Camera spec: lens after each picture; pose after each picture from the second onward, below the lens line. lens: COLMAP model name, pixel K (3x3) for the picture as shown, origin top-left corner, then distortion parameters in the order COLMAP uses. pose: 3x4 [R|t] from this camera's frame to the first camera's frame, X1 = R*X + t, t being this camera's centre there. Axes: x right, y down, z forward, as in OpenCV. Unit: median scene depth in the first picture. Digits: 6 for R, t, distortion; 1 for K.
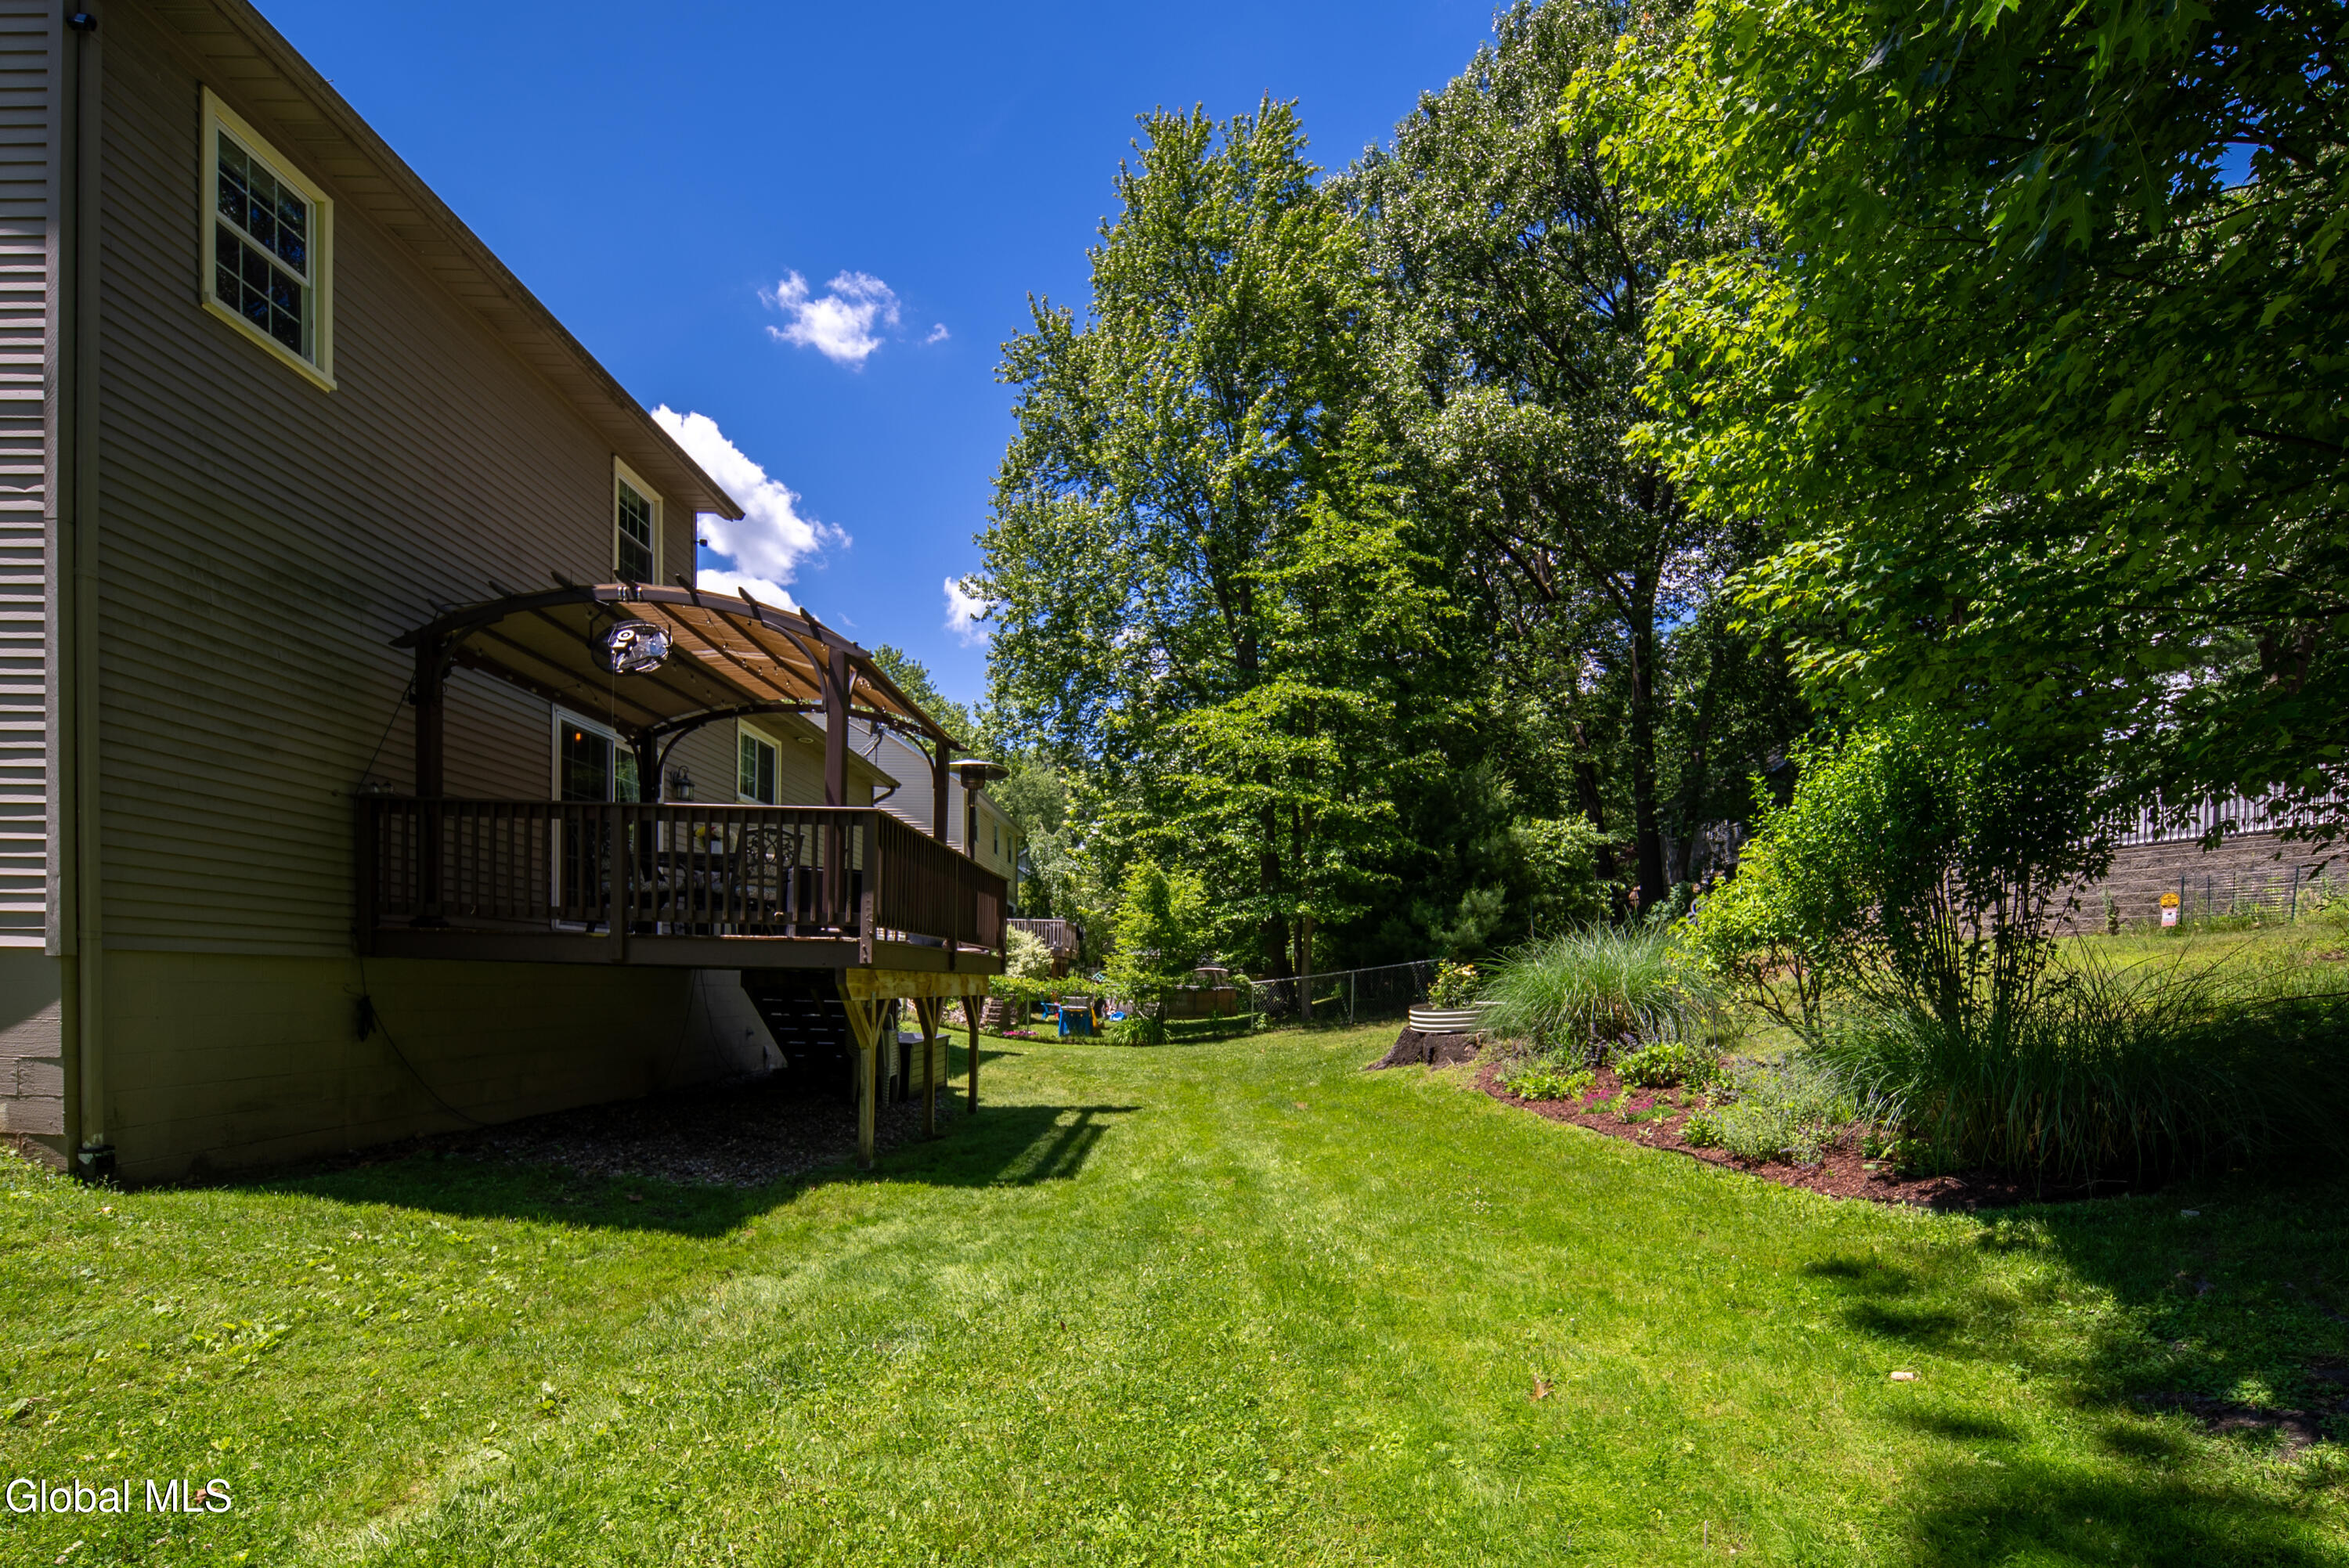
lens RADIAL K [[1061.2, 0, 1178.5], [0, 1061.2, 1006.5], [0, 0, 1]] dist [0.001019, -0.000395]
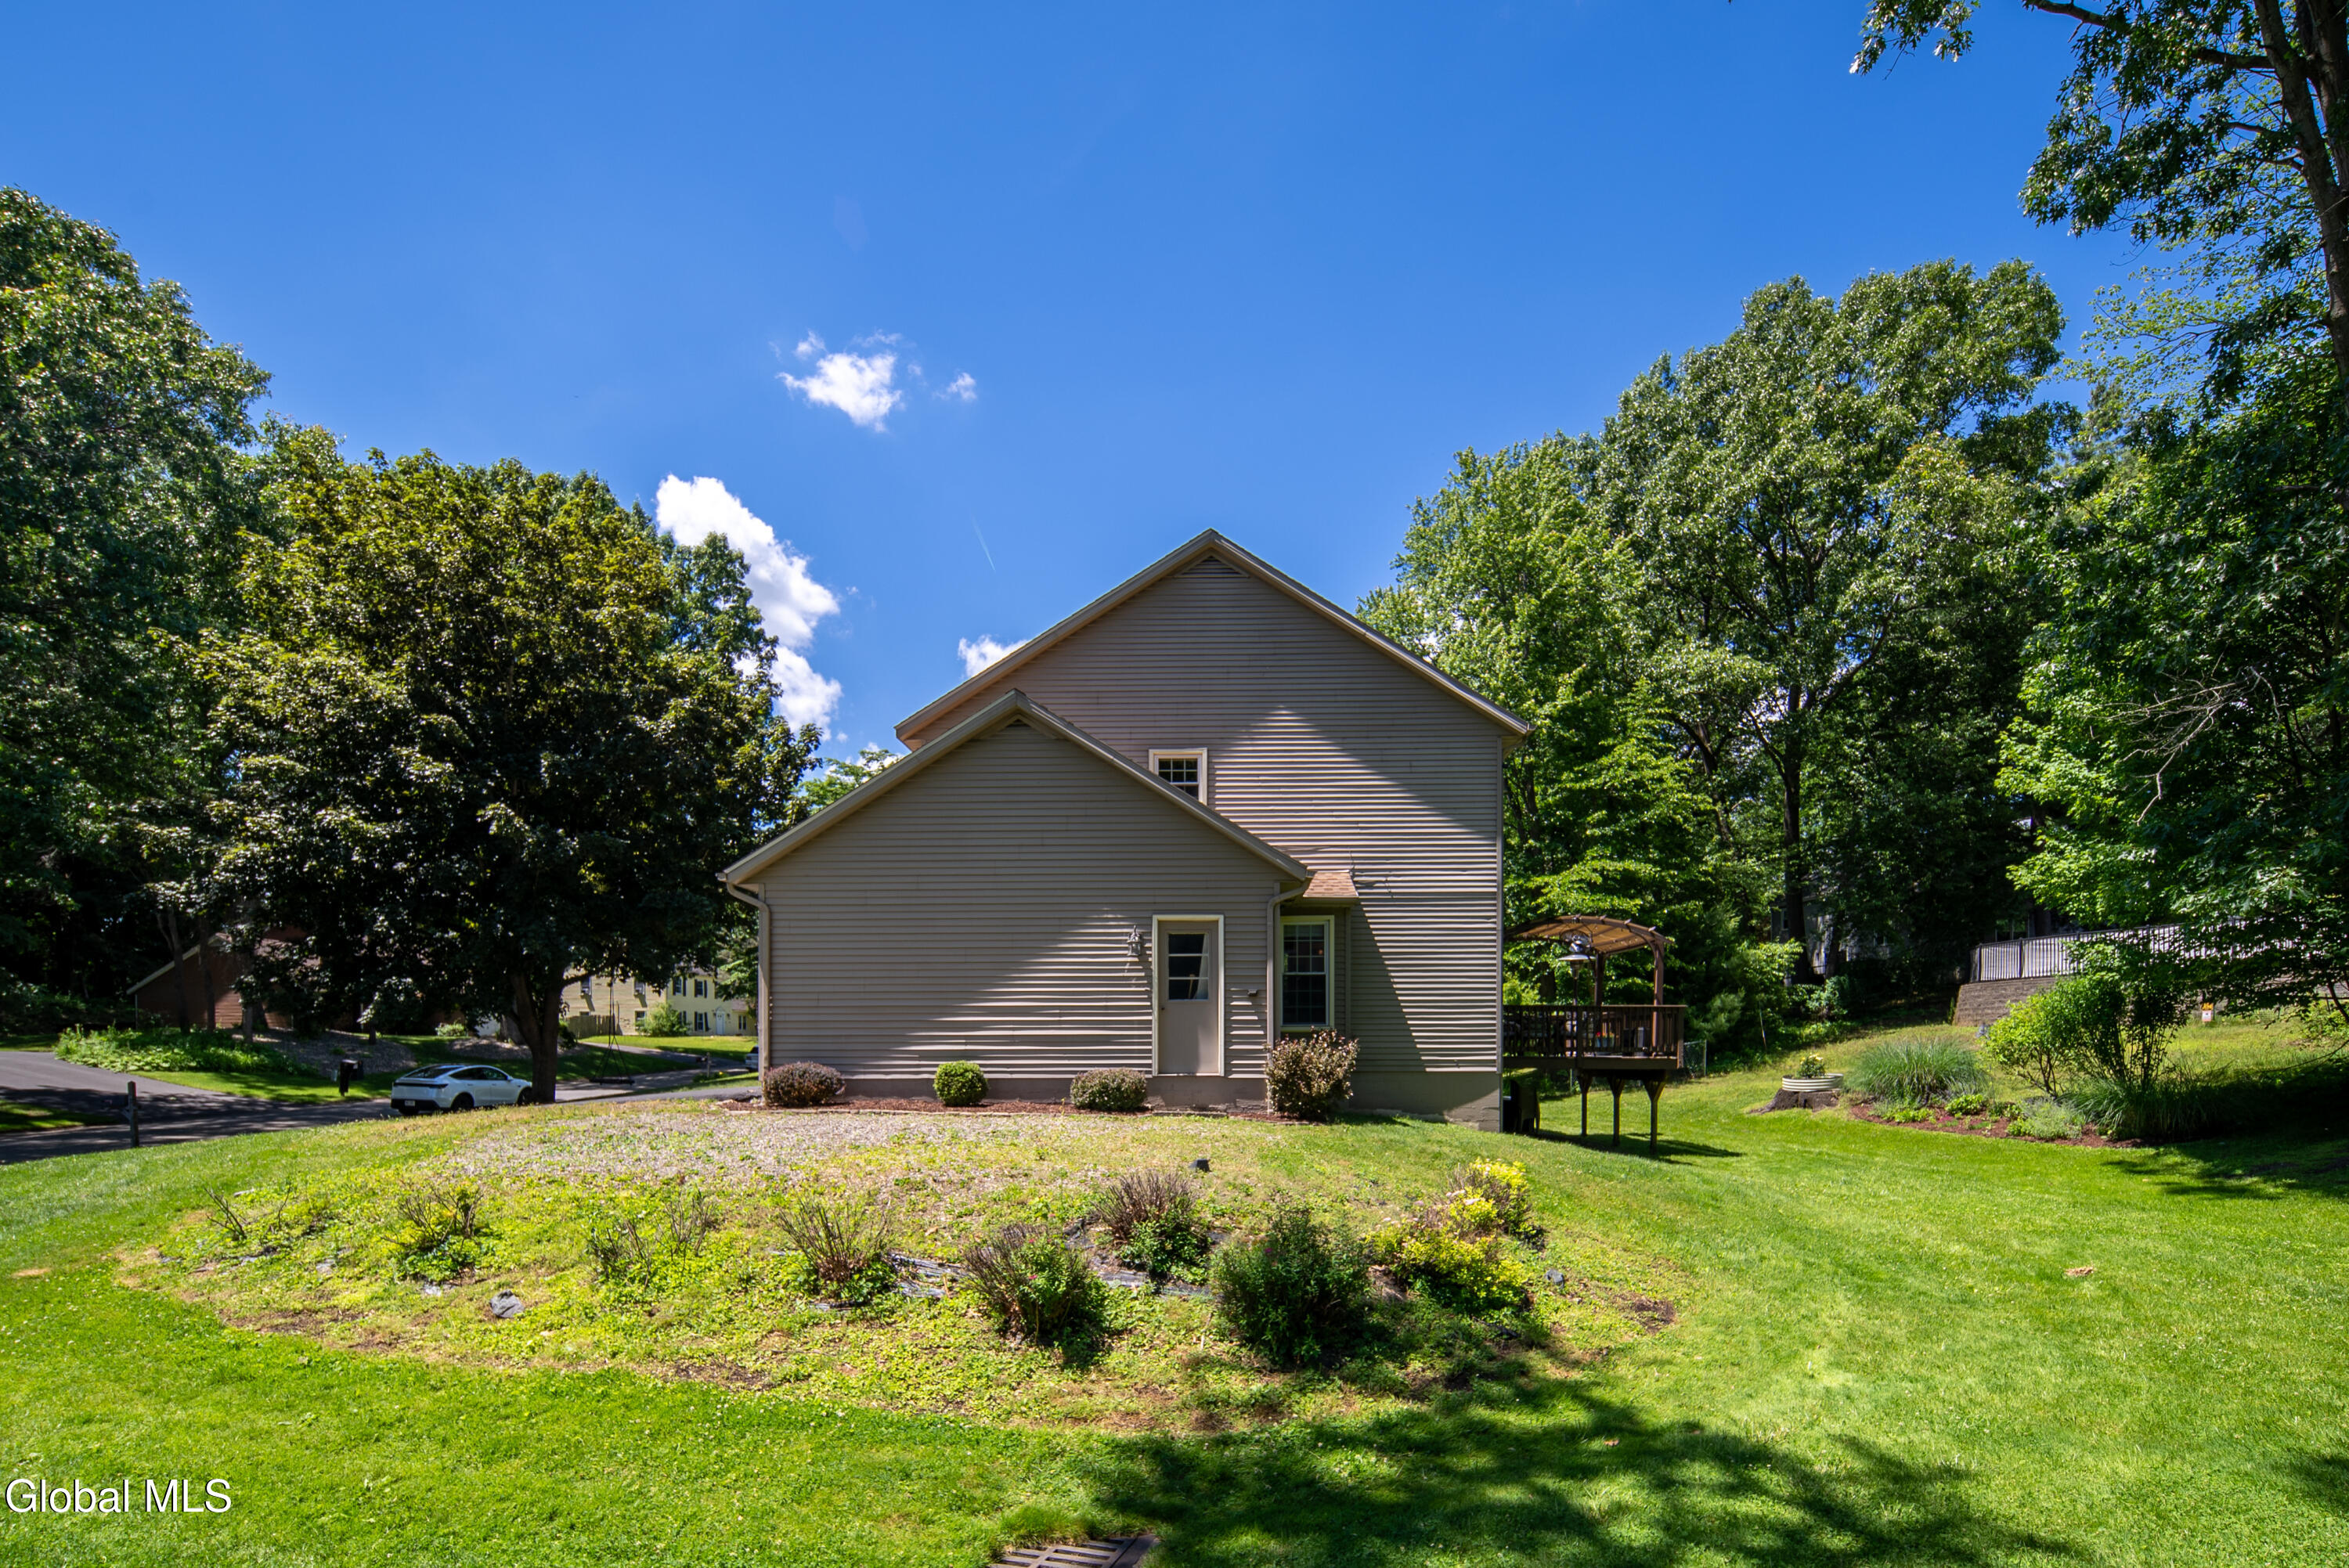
lens RADIAL K [[1051.1, 0, 1177.7], [0, 1051.1, 1061.9], [0, 0, 1]] dist [0.002023, -0.000188]
pose [[0.999678, -0.018360, -0.017532, -1.133237], [0.018235, 0.999807, -0.007288, -0.045567], [0.017662, 0.006966, 0.999820, -1.182294]]
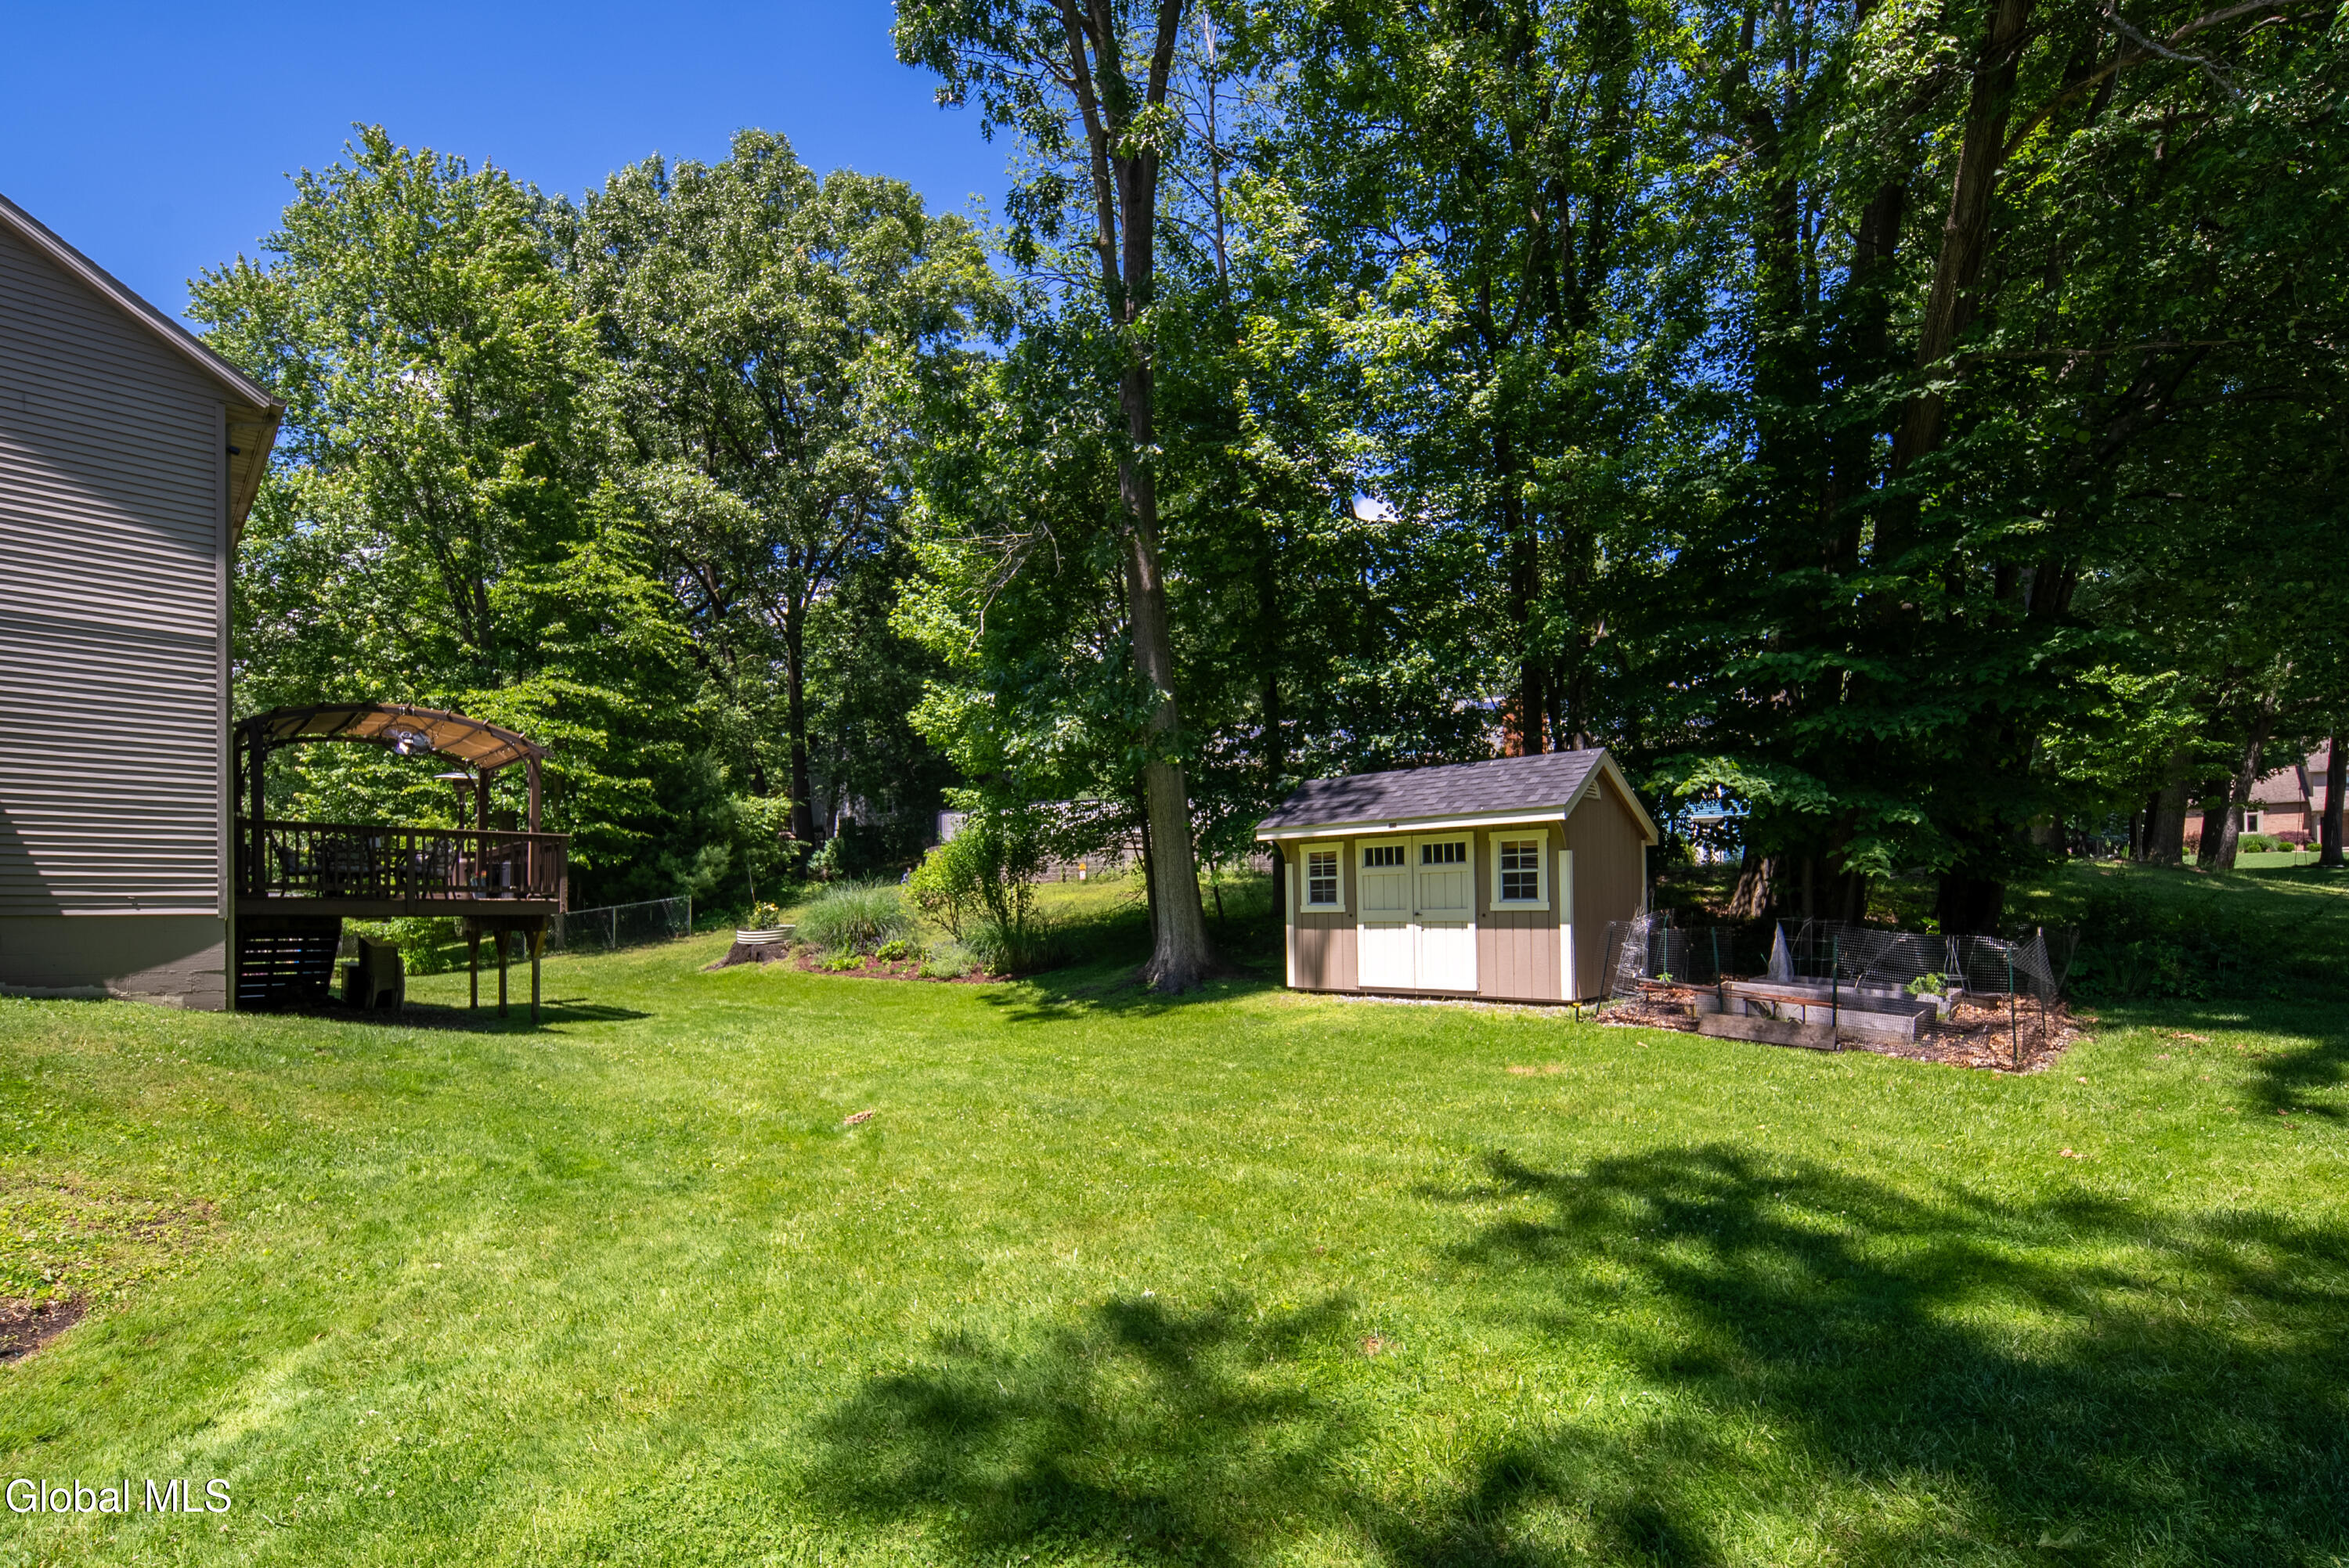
lens RADIAL K [[1063.9, 0, 1181.9], [0, 1063.9, 914.8], [0, 0, 1]] dist [0.000252, -0.000063]
pose [[0.687857, -0.023346, 0.725471, -0.744439], [0.035543, 0.999367, -0.001540, 0.006671], [-0.724976, 0.026845, 0.688251, -0.957293]]
